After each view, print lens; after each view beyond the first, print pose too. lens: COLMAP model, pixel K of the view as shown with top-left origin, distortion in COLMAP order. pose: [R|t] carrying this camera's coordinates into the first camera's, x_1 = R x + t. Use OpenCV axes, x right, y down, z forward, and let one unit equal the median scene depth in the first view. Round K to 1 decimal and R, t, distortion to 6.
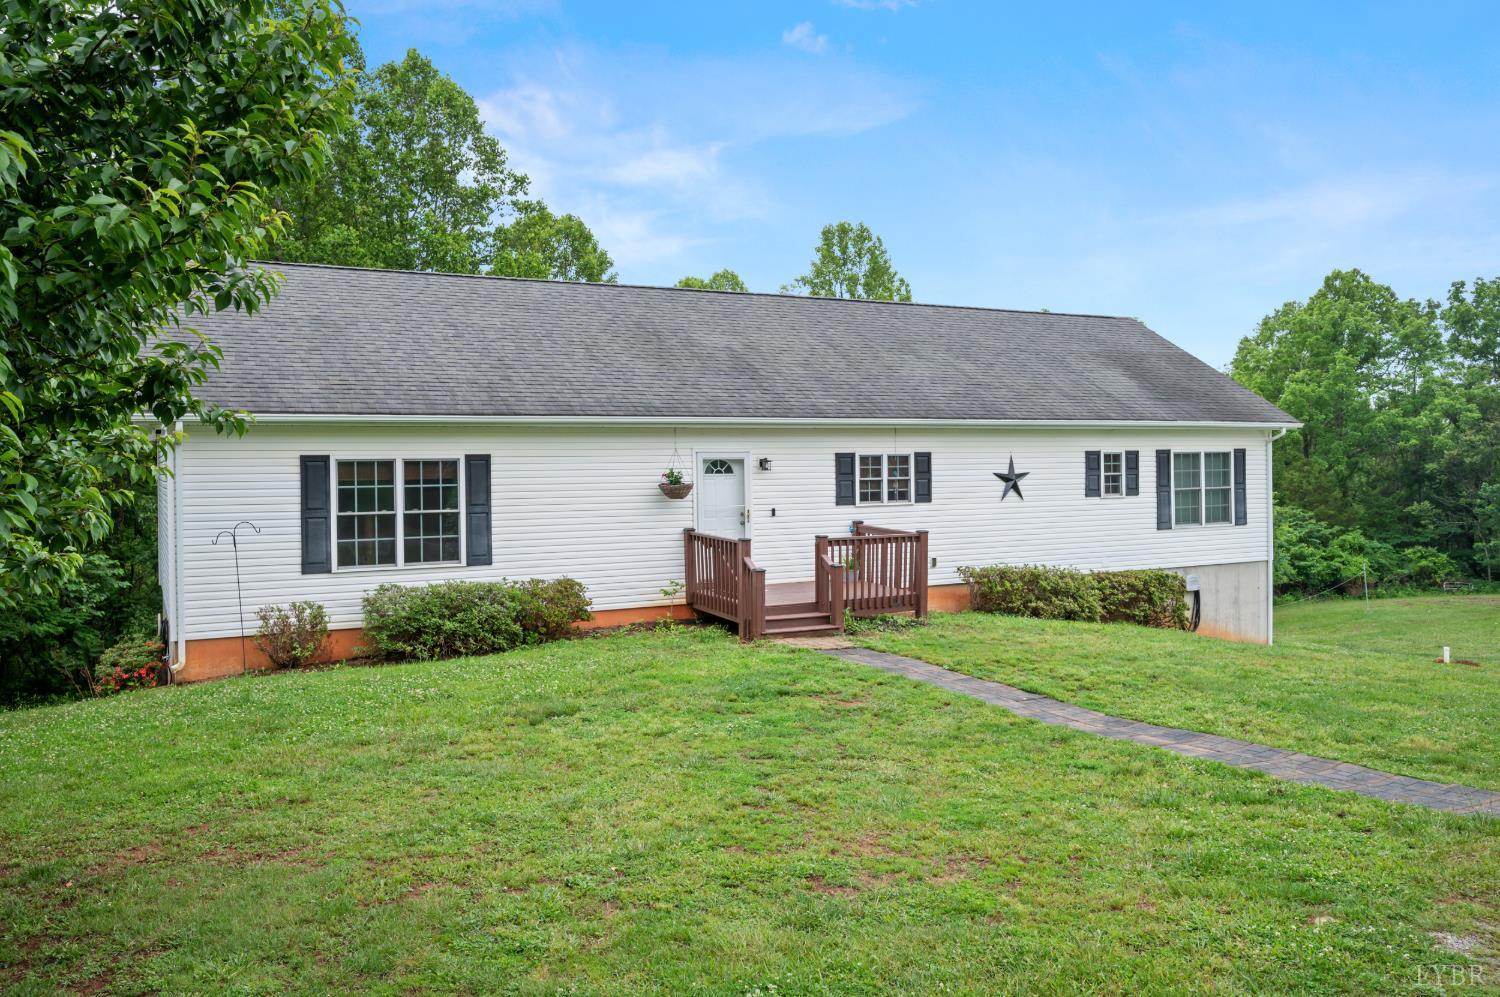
lens RADIAL K [[1204.0, 0, 750.0], [0, 1204.0, 498.5], [0, 0, 1]] dist [-0.007133, -0.001547]
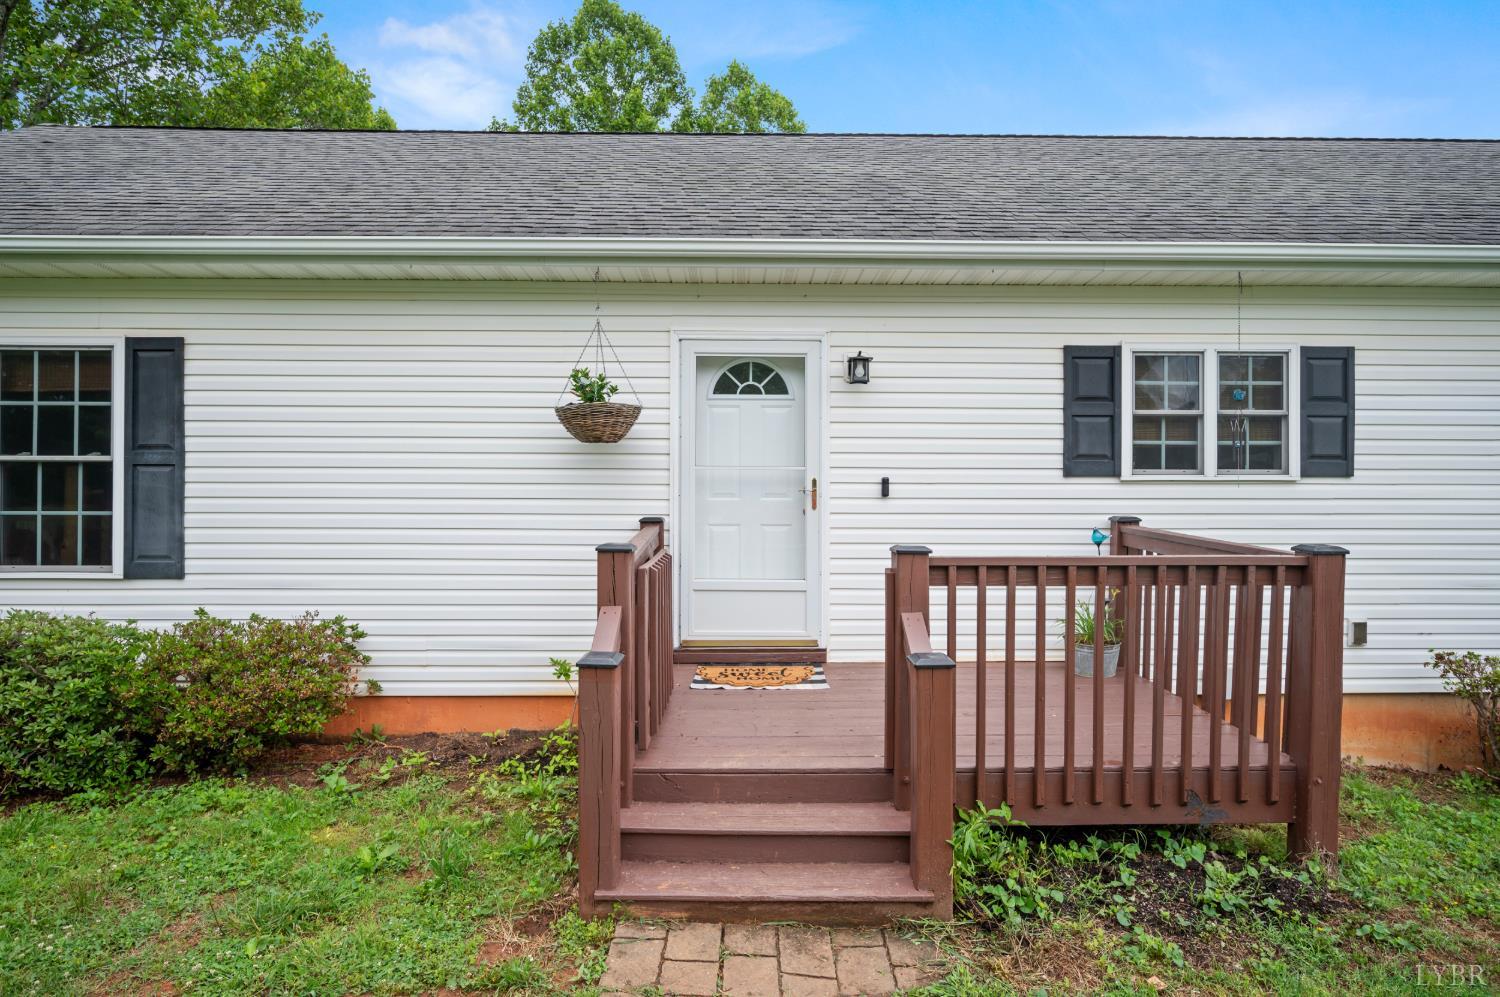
lens RADIAL K [[812.6, 0, 750.0], [0, 812.6, 498.5], [0, 0, 1]] dist [-0.003747, 0.000560]
pose [[0.887546, 0.015498, -0.460459, 0.100834], [-0.027586, 0.999429, -0.019534, 0.020617], [0.459893, 0.030039, 0.887466, 0.694322]]
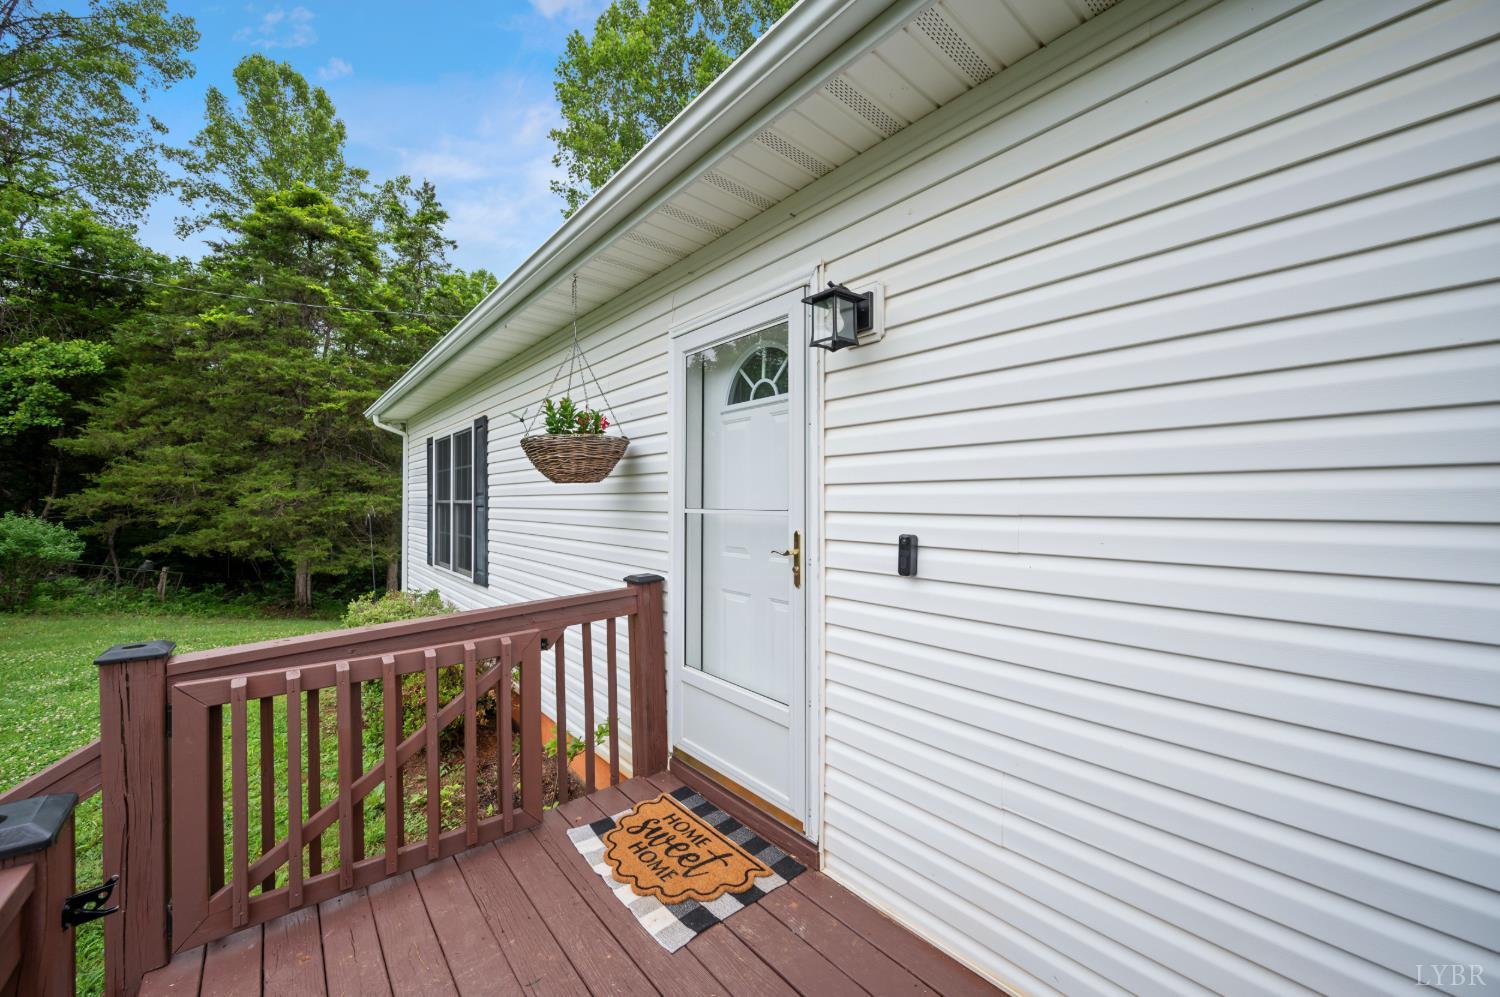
lens RADIAL K [[583.9, 0, 750.0], [0, 583.9, 498.5], [0, 0, 1]] dist [-0.000545, -0.000009]
pose [[0.204915, 0.006105, -0.978761, 0.100274], [-0.026891, 0.999638, 0.000605, 0.002636], [0.978410, 0.026196, 0.205005, 0.905177]]
